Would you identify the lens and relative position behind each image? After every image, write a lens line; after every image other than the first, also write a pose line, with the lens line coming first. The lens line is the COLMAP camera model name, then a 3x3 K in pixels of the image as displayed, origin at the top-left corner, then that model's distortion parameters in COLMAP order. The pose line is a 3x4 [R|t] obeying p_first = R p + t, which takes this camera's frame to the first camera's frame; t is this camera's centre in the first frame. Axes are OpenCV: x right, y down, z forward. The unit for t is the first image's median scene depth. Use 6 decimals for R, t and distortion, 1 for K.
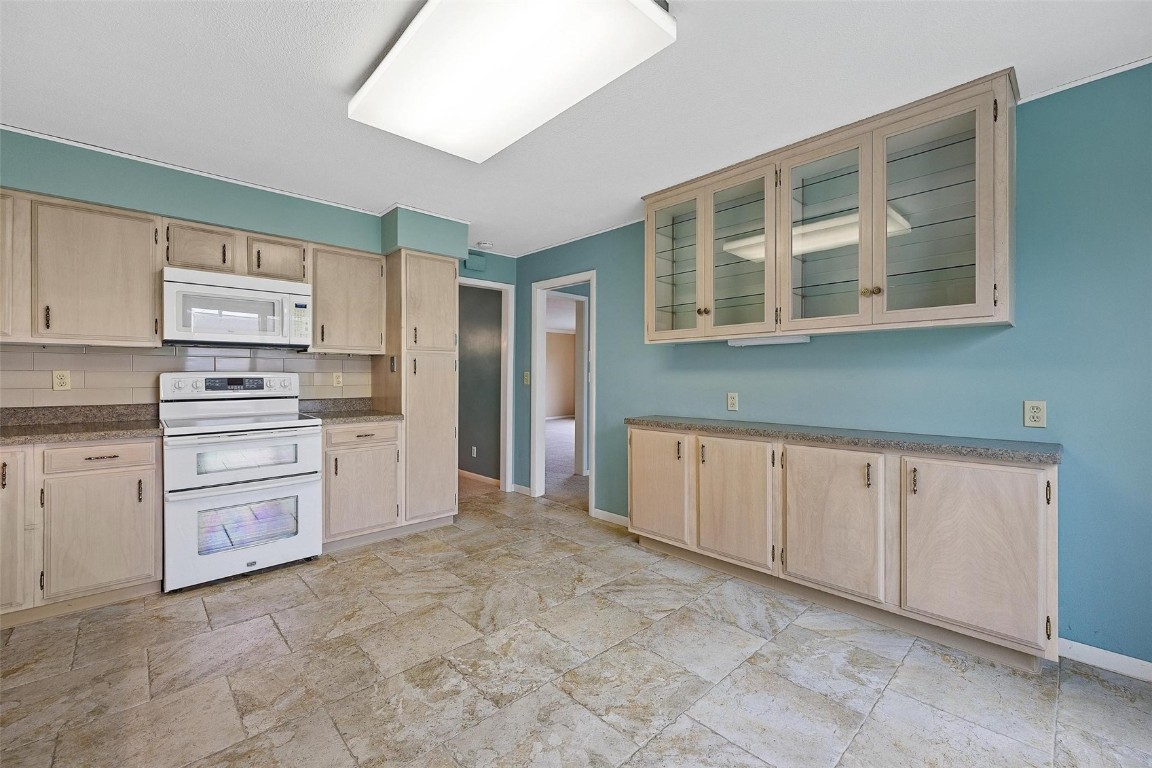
lens RADIAL K [[469.6, 0, 580.8], [0, 469.6, 376.1], [0, 0, 1]] dist [0.001186, -0.000420]
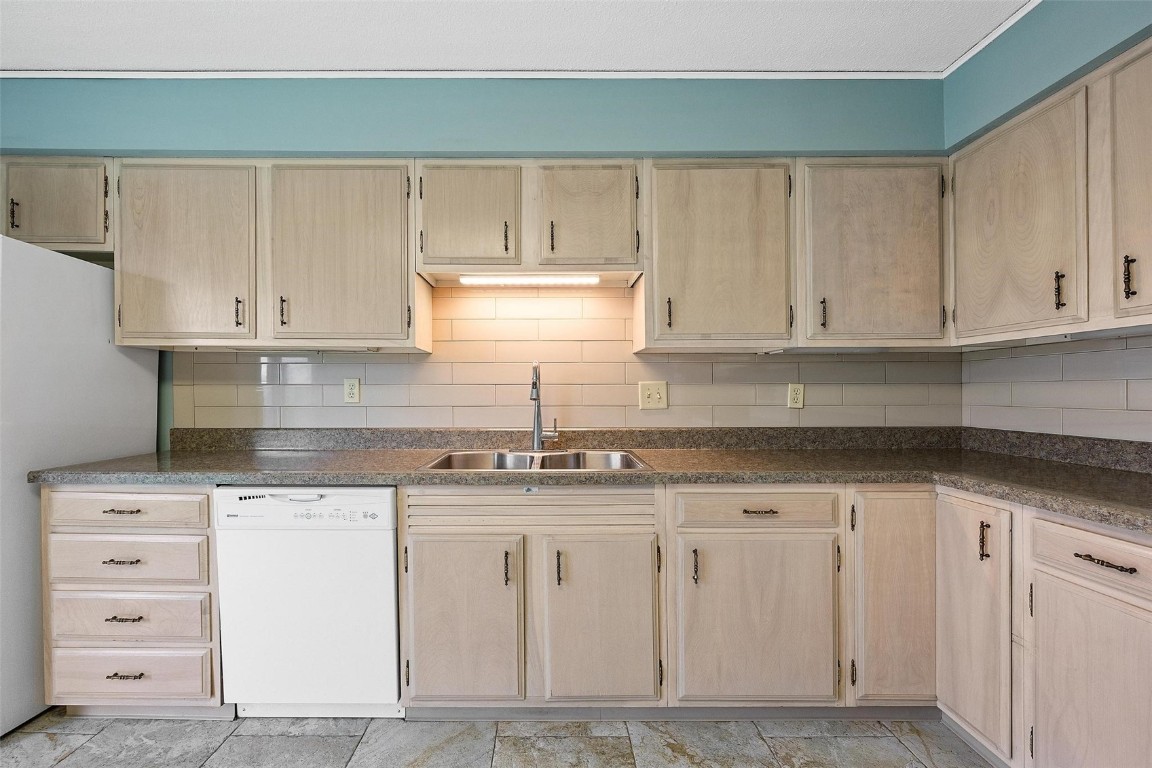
lens RADIAL K [[469.6, 0, 584.1], [0, 469.6, 395.2], [0, 0, 1]] dist [0.001186, -0.000420]
pose [[-0.692842, -0.002343, -0.721085, -0.290024], [-0.002127, 0.999997, -0.001205, 0.009479], [0.721086, 0.000699, -0.692845, 0.806218]]
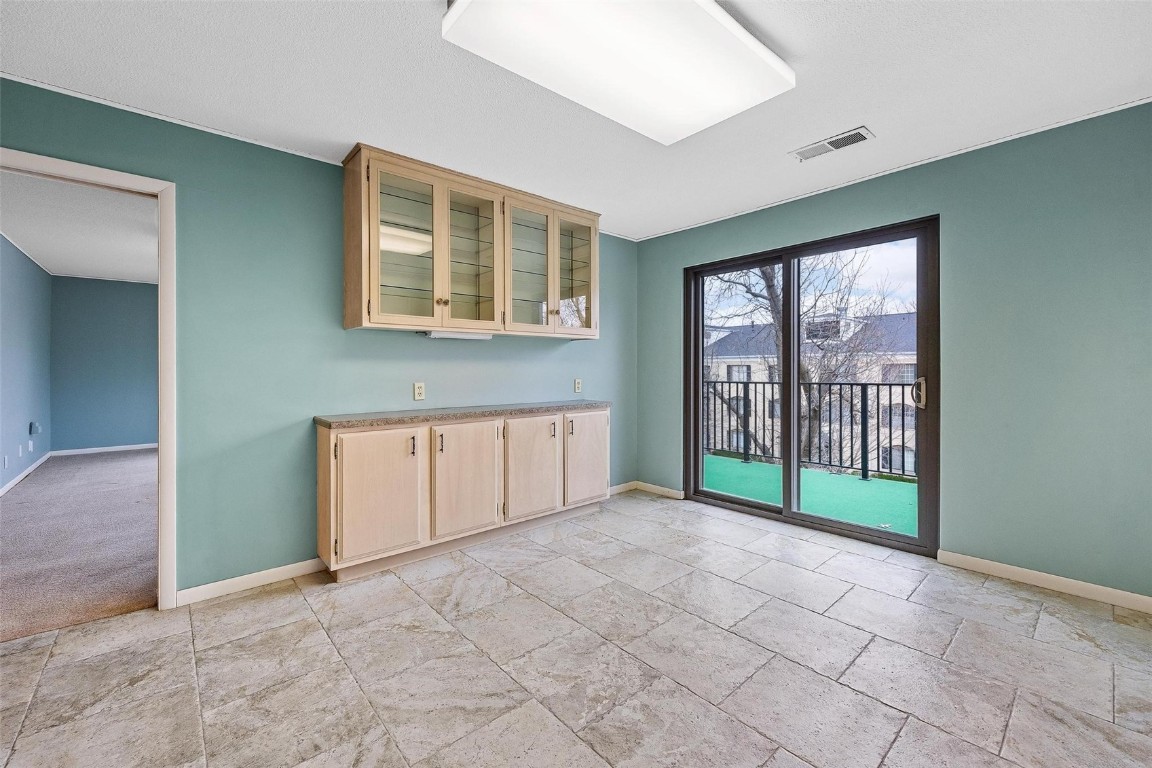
lens RADIAL K [[469.6, 0, 564.1], [0, 469.6, 368.9], [0, 0, 1]] dist [0.001186, -0.000420]
pose [[0.059349, -0.001773, 0.998236, -0.765263], [-0.001060, 0.999998, 0.001839, 0.004453], [-0.998237, -0.001167, 0.059347, 0.707522]]
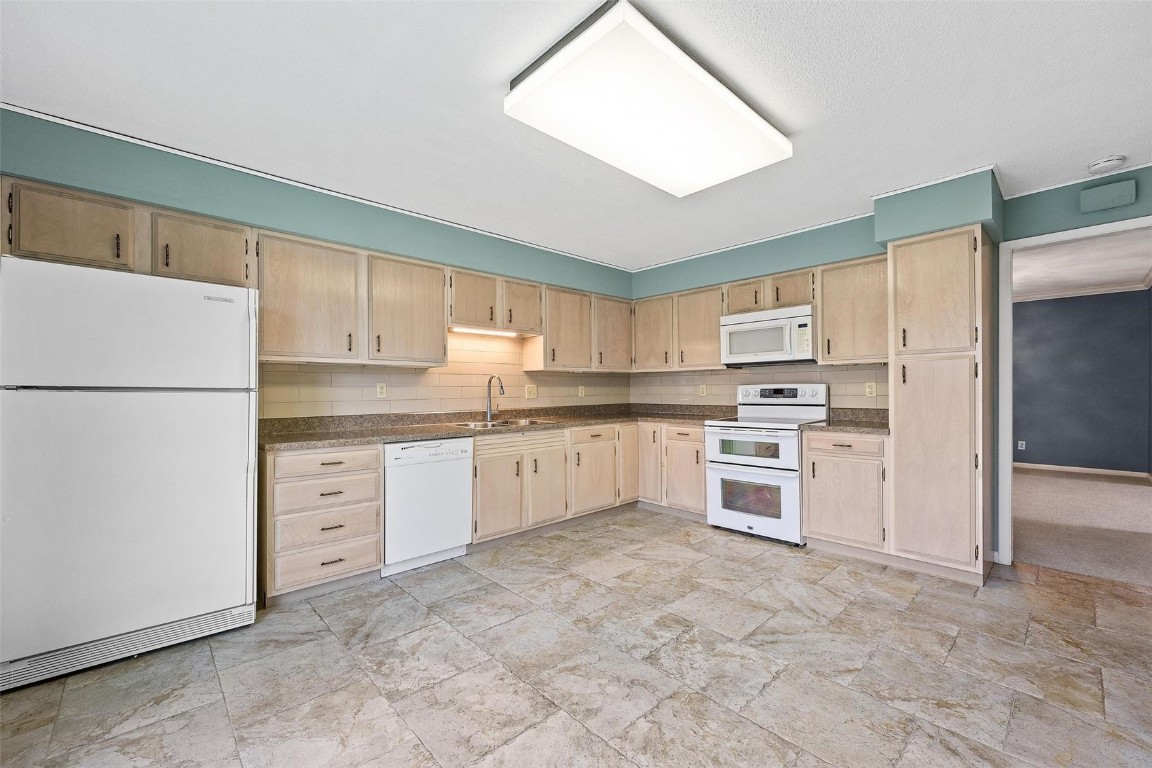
lens RADIAL K [[469.6, 0, 575.2], [0, 469.6, 389.6], [0, 0, 1]] dist [0.001186, -0.000420]
pose [[-0.008016, -0.002858, -0.999964, 0.637010], [0.007824, 0.999965, -0.002921, 0.007206], [0.999937, -0.007847, -0.007993, 0.514502]]
